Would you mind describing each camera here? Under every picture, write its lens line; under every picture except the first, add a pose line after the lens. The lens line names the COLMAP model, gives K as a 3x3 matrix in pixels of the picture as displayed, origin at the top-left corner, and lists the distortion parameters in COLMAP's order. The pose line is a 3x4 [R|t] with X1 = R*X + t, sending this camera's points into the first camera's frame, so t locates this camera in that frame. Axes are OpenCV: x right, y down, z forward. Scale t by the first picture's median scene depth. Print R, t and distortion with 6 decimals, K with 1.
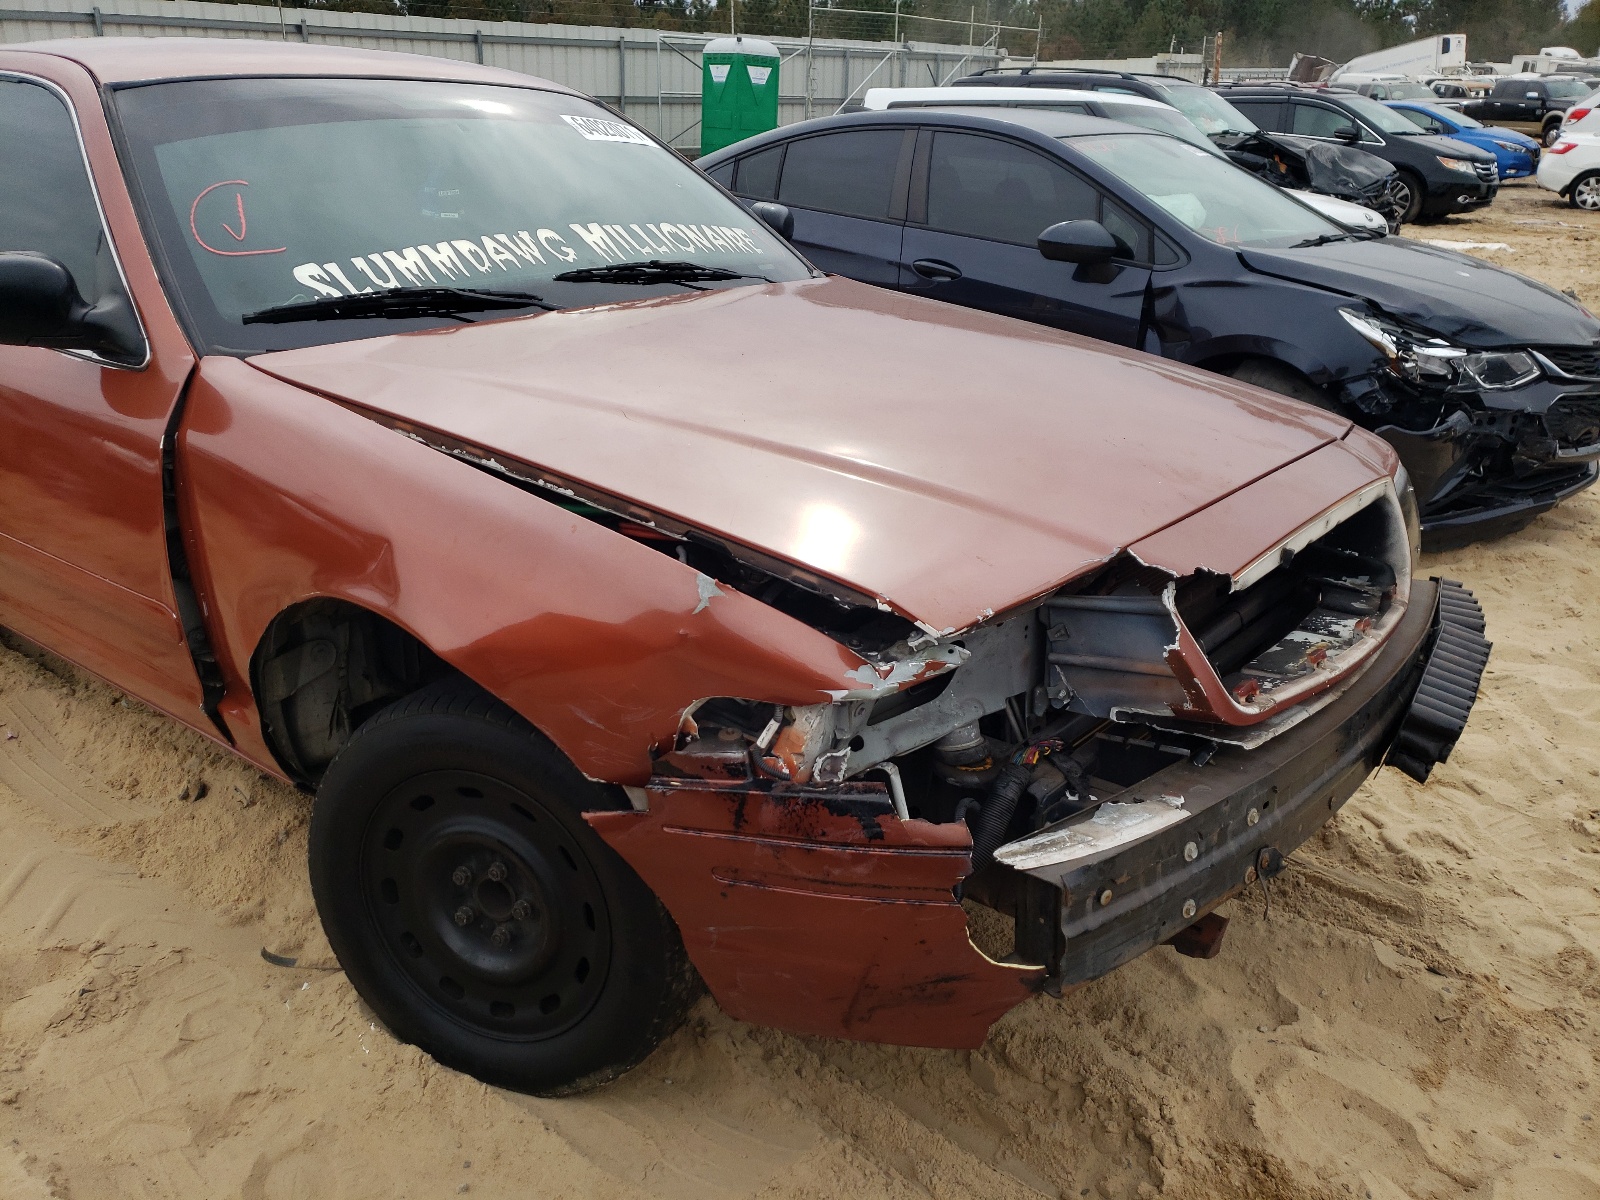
lens RADIAL K [[1233.3, 0, 793.1], [0, 1233.3, 603.4], [0, 0, 1]] dist [0.013063, 0.026133]
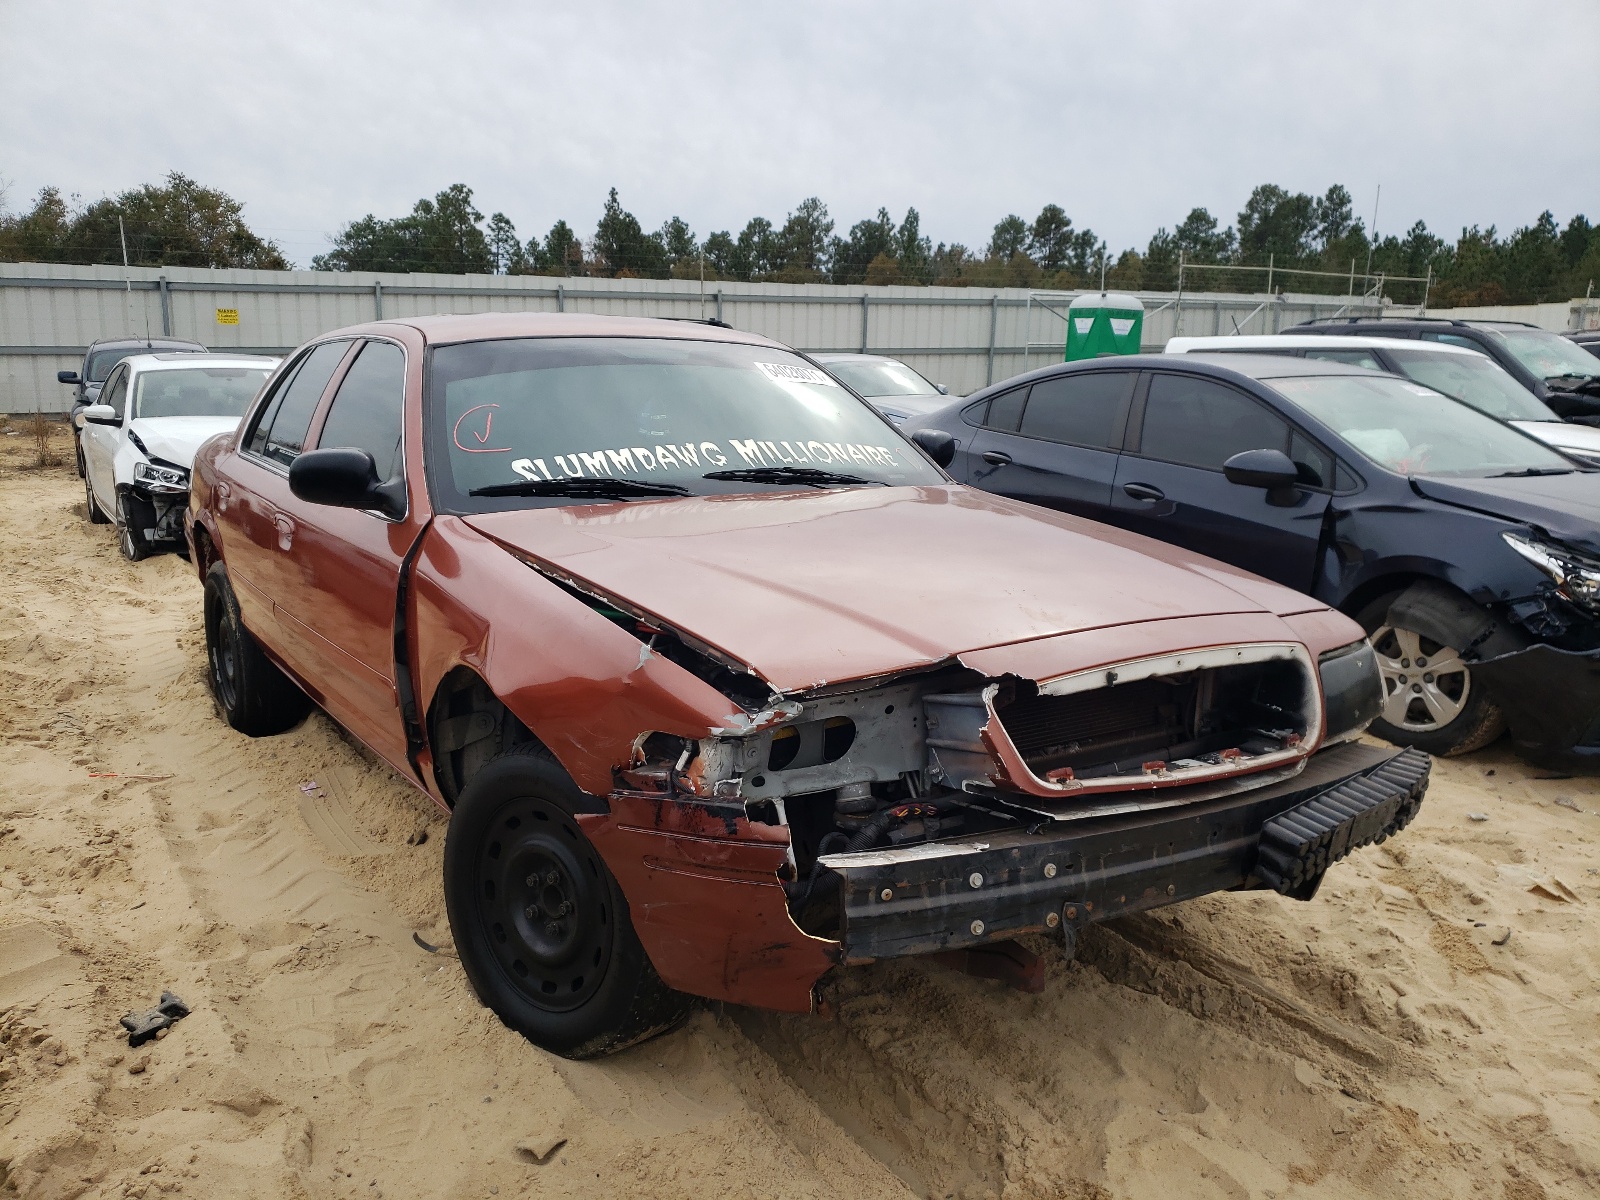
lens RADIAL K [[1226.6, 0, 815.2], [0, 1226.6, 598.7], [0, 0, 1]] dist [0.031227, -0.022788]
pose [[0.959908, 0.047397, -0.276279, 0.354480], [-0.097973, 0.980170, -0.172245, 0.104103], [0.262636, 0.192407, 0.945517, -0.247883]]
